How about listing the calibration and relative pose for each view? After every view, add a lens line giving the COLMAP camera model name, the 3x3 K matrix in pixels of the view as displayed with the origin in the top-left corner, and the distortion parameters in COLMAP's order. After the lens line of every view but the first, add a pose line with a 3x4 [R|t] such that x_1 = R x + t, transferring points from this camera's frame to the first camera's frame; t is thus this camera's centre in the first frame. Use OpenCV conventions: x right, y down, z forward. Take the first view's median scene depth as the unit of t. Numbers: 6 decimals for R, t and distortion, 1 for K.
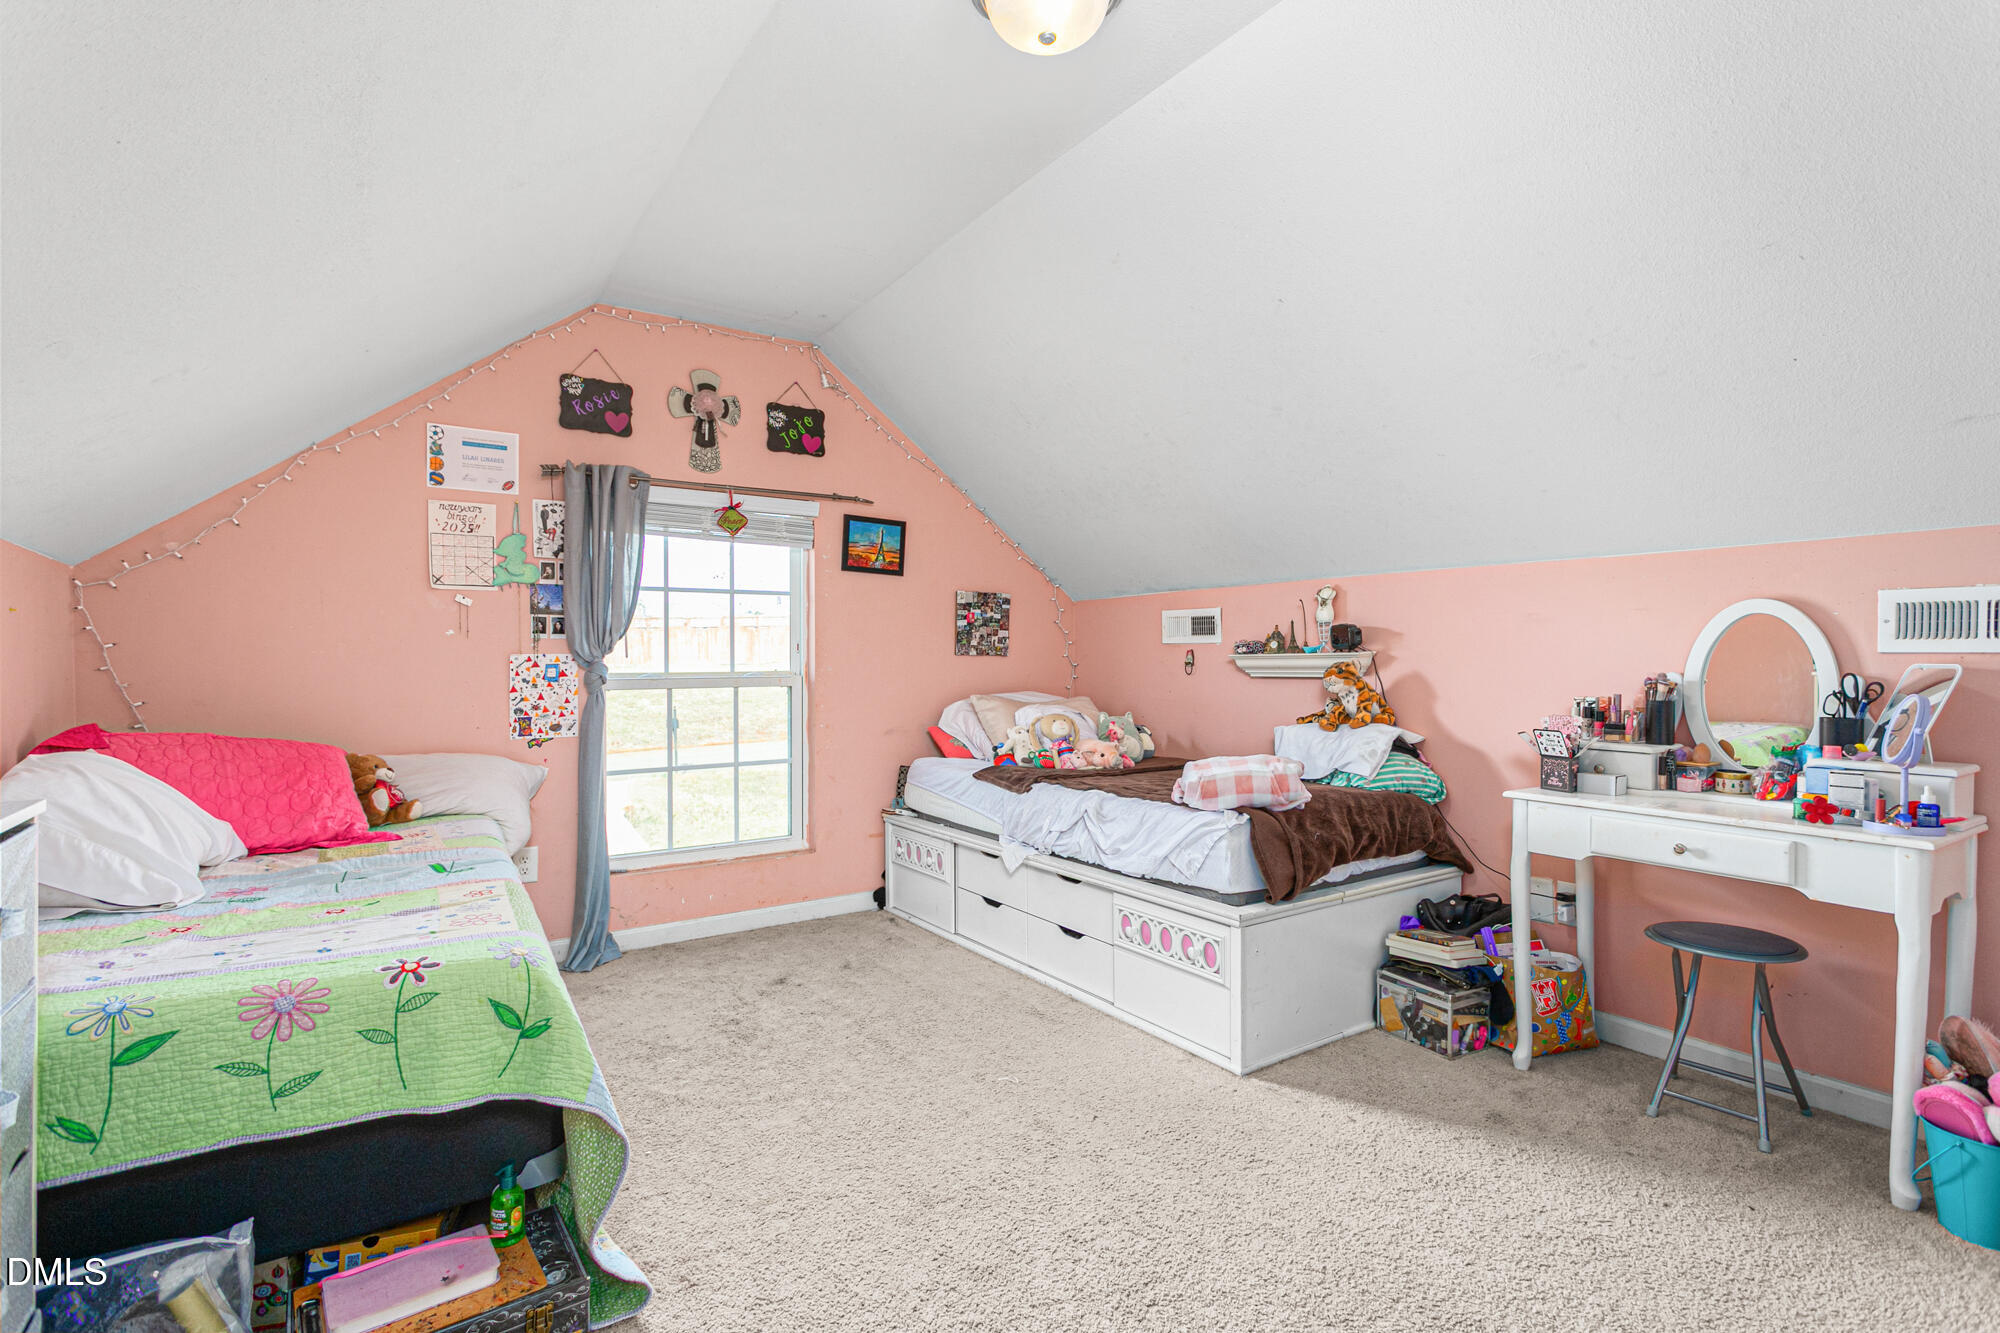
lens RADIAL K [[967.1, 0, 1003.6], [0, 967.1, 666.0], [0, 0, 1]] dist [0.005226, 0.000054]
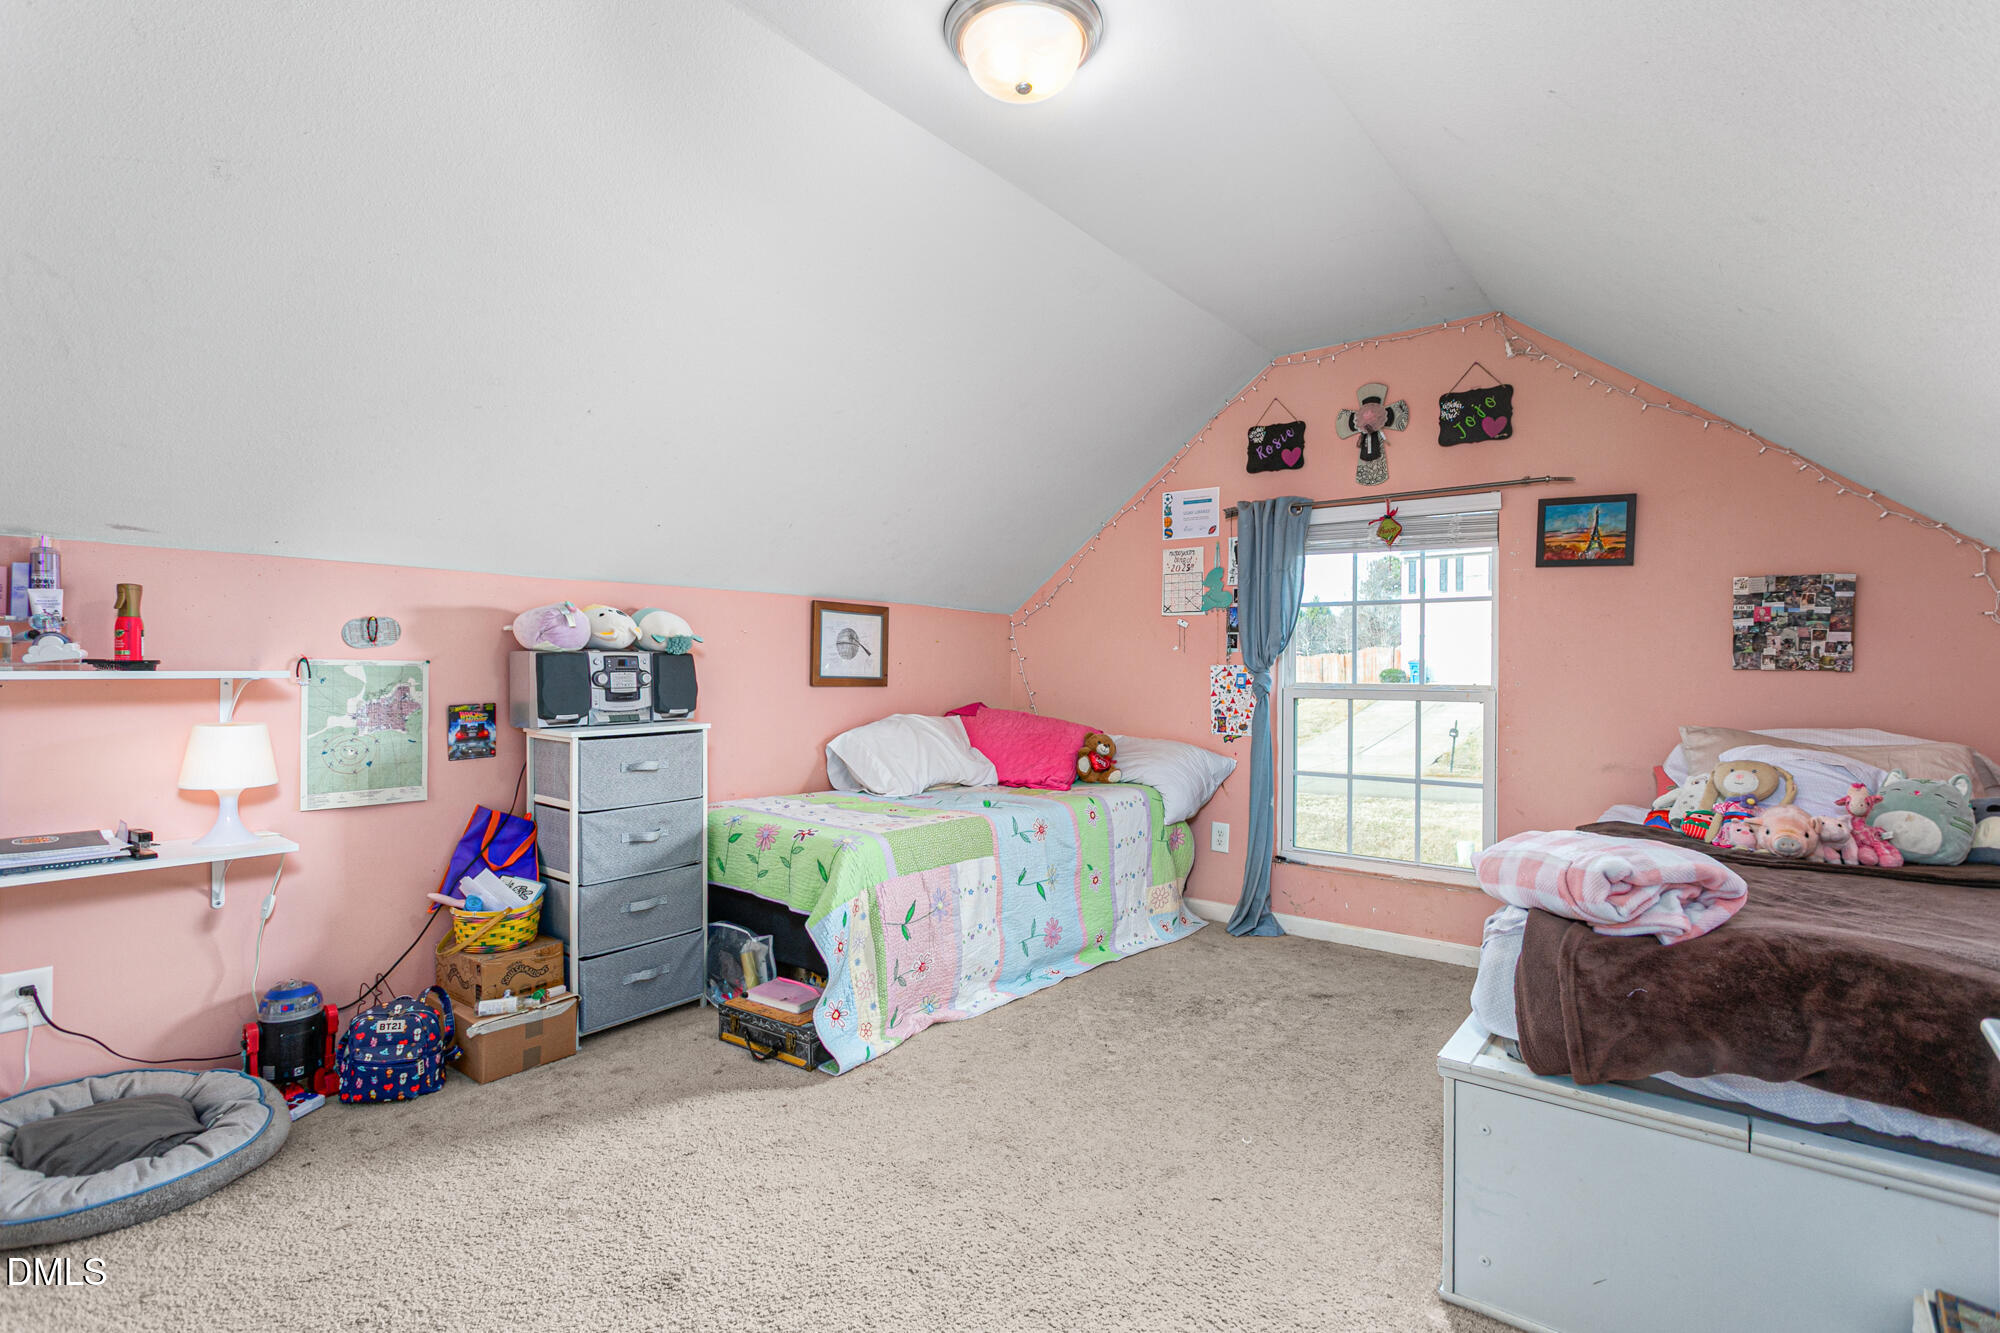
lens RADIAL K [[967.1, 0, 1001.9], [0, 967.1, 662.5], [0, 0, 1]] dist [0.005226, 0.000054]
pose [[0.299138, 0.002170, -0.954207, 0.538031], [-0.015639, 0.999874, -0.002629, -0.007243], [0.954082, 0.015709, 0.299134, 0.336576]]
